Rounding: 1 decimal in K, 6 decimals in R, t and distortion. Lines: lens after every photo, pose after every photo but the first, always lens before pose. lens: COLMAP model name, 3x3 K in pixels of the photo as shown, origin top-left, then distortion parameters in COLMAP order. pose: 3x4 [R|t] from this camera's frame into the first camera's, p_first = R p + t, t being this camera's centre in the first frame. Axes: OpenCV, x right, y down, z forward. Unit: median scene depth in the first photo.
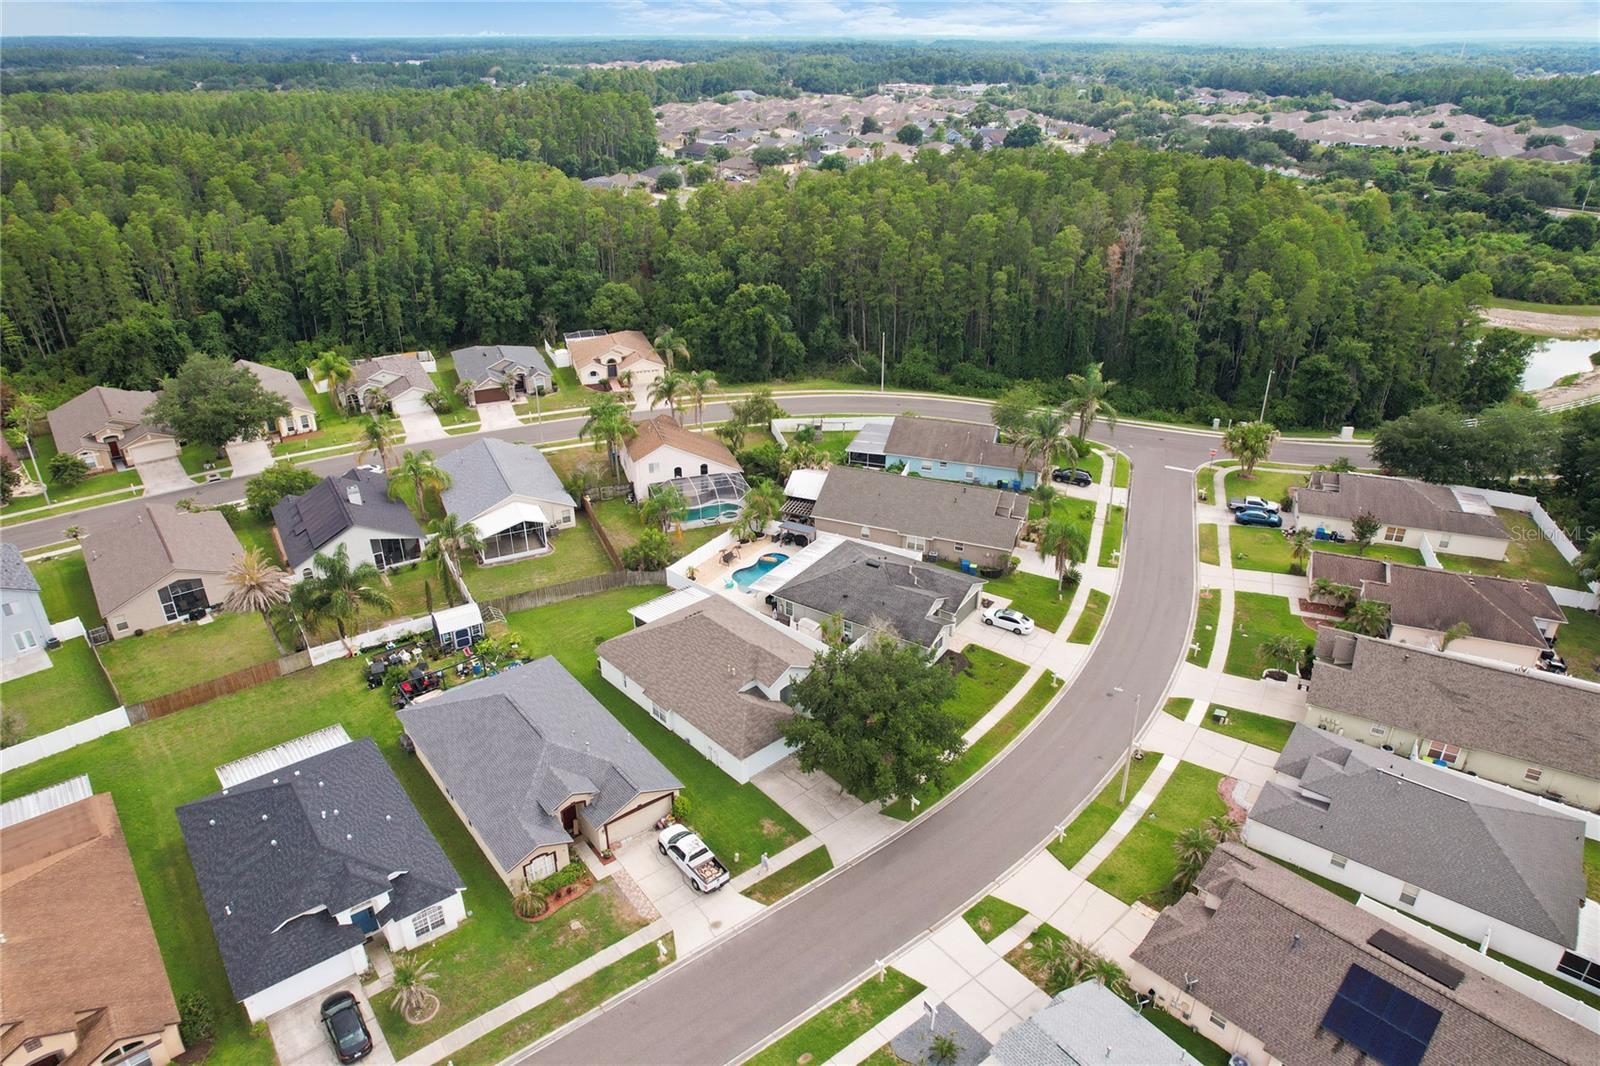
lens RADIAL K [[1018.5, 0, 800.5], [0, 1018.5, 541.0], [0, 0, 1]] dist [-0.074536, 0.066276]
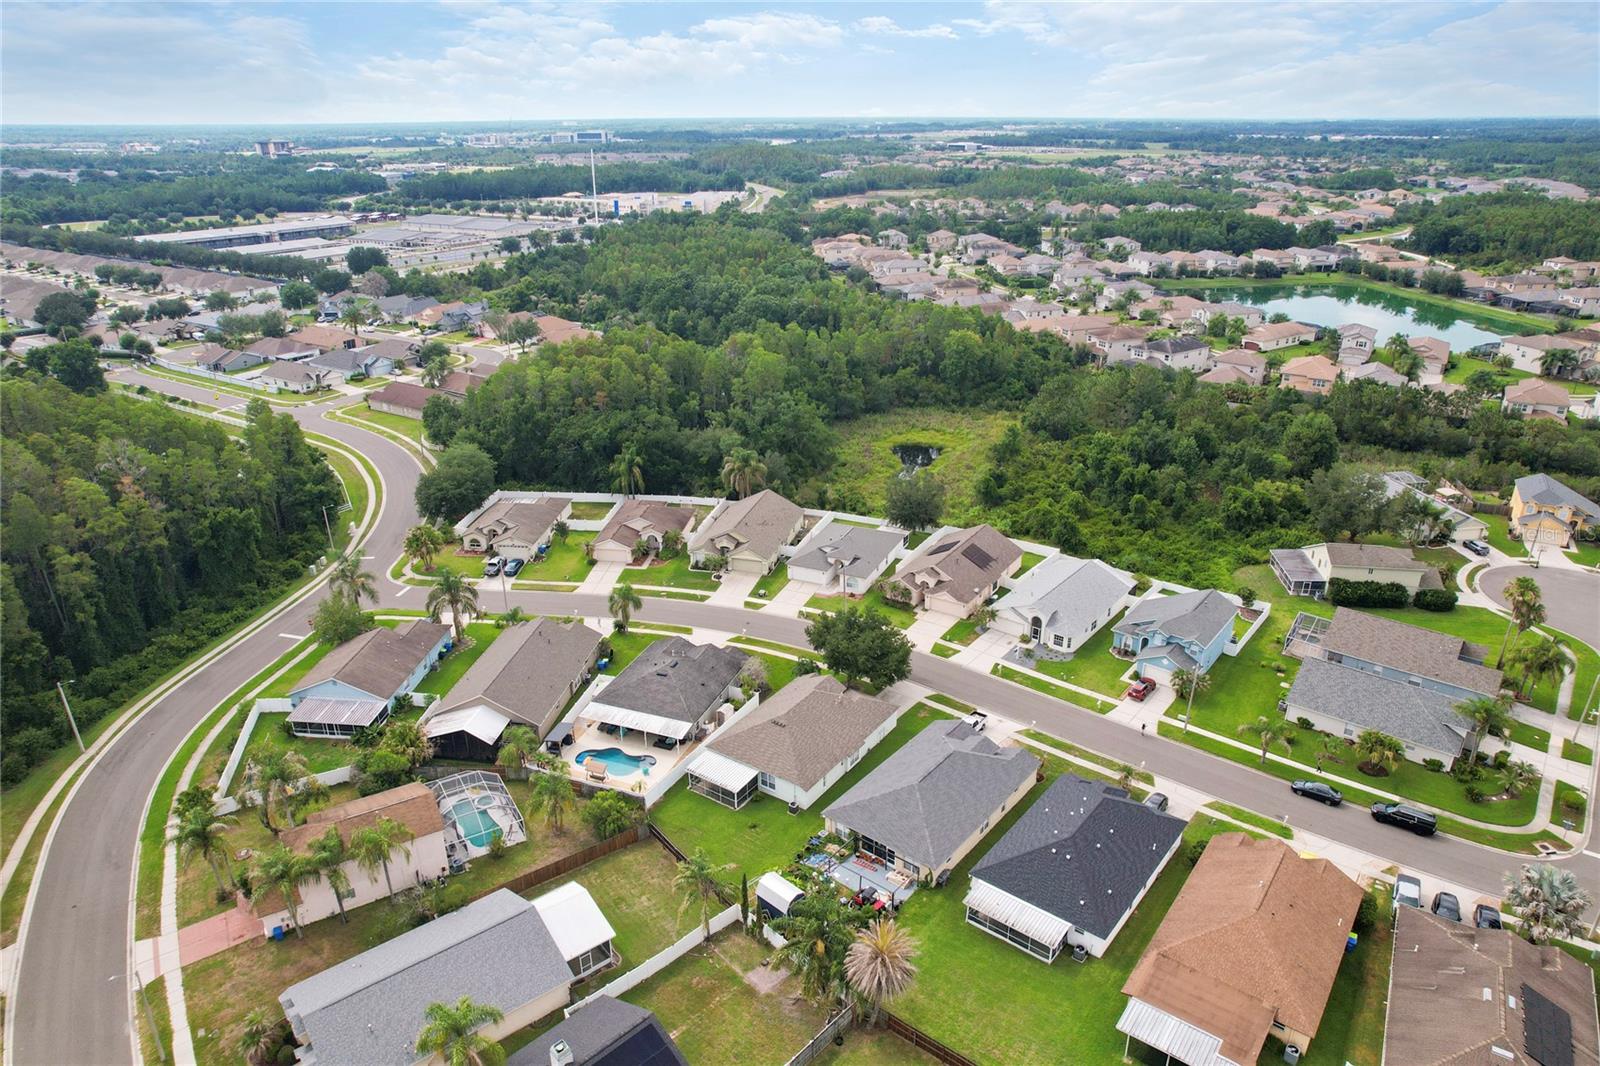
lens RADIAL K [[1018.5, 0, 800.5], [0, 1018.5, 541.0], [0, 0, 1]] dist [-0.074536, 0.066276]
pose [[-0.227005, -0.378751, 0.897227, -1.003824], [0.444596, 0.779374, 0.441487, -0.563945], [-0.866489, 0.499123, -0.008531, 0.749883]]
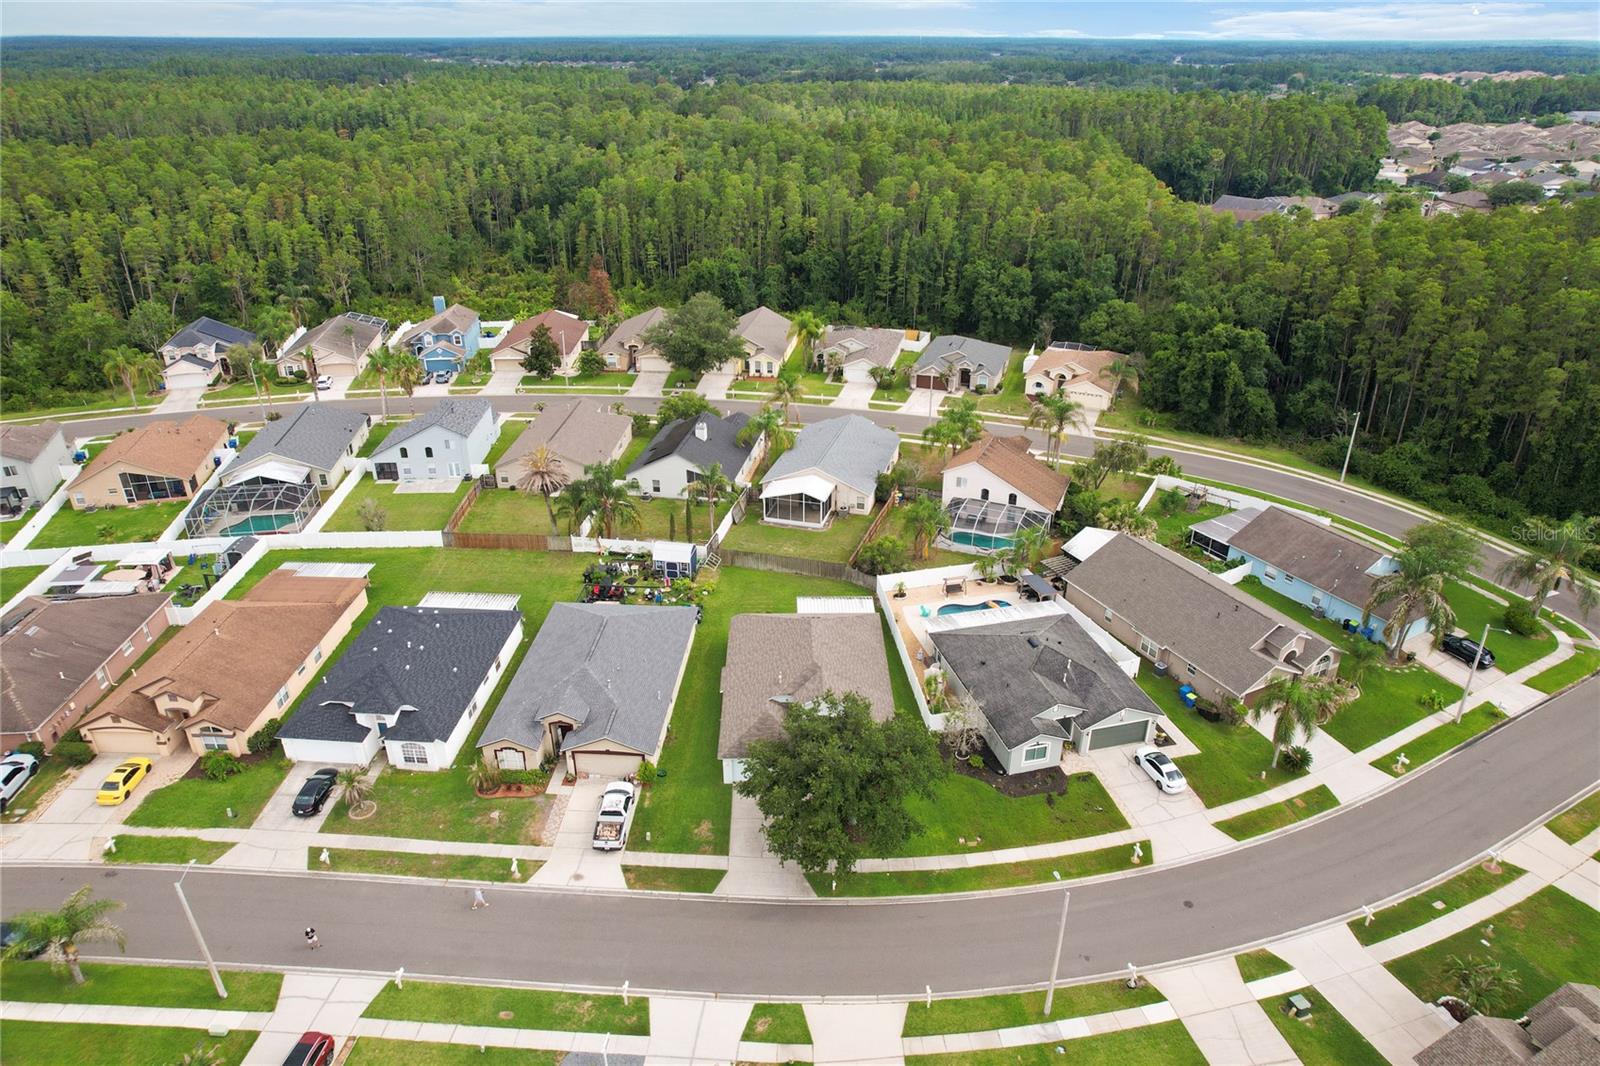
lens RADIAL K [[1018.5, 0, 800.5], [0, 1018.5, 541.0], [0, 0, 1]] dist [-0.074536, 0.066276]
pose [[0.747704, 0.300785, -0.592003, 0.389403], [-0.302128, 0.948000, 0.100070, -0.081964], [0.591319, 0.104037, 0.799699, 0.165310]]
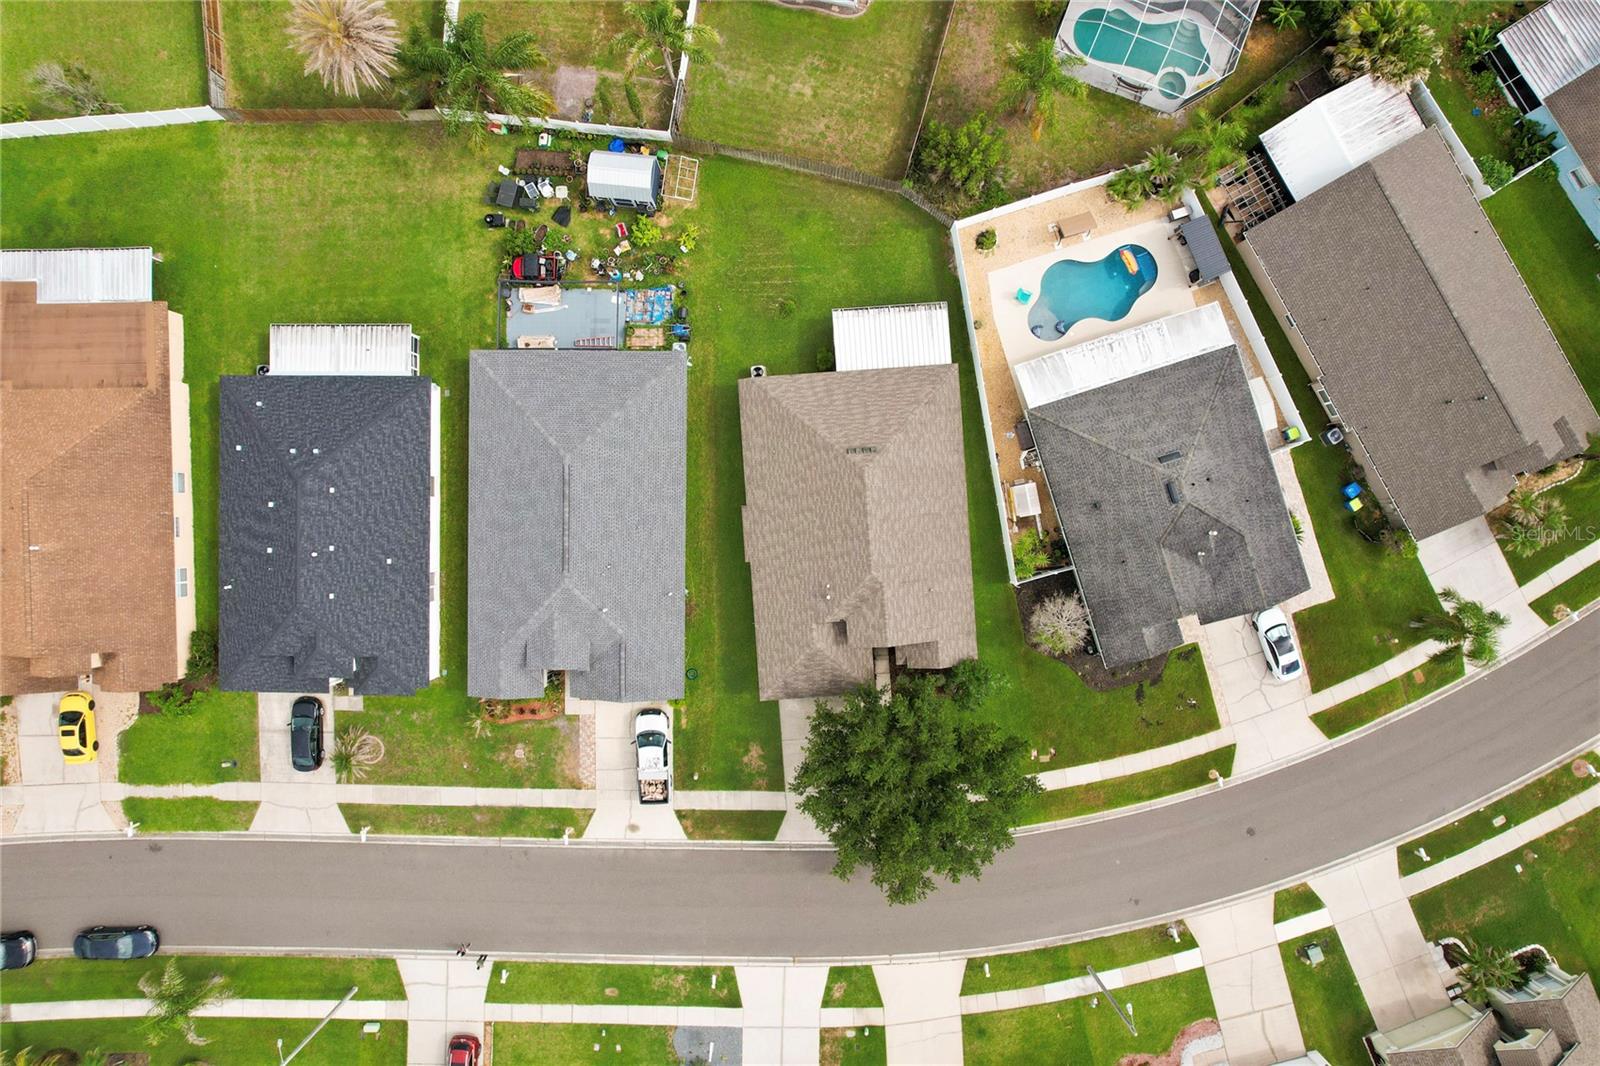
lens RADIAL K [[1018.5, 0, 800.5], [0, 1018.5, 541.0], [0, 0, 1]] dist [-0.074536, 0.066276]
pose [[0.782594, 0.622502, 0.006221, -0.088753], [-0.279263, 0.342115, 0.897201, -0.438247], [0.556381, -0.703881, 0.441579, 0.542054]]
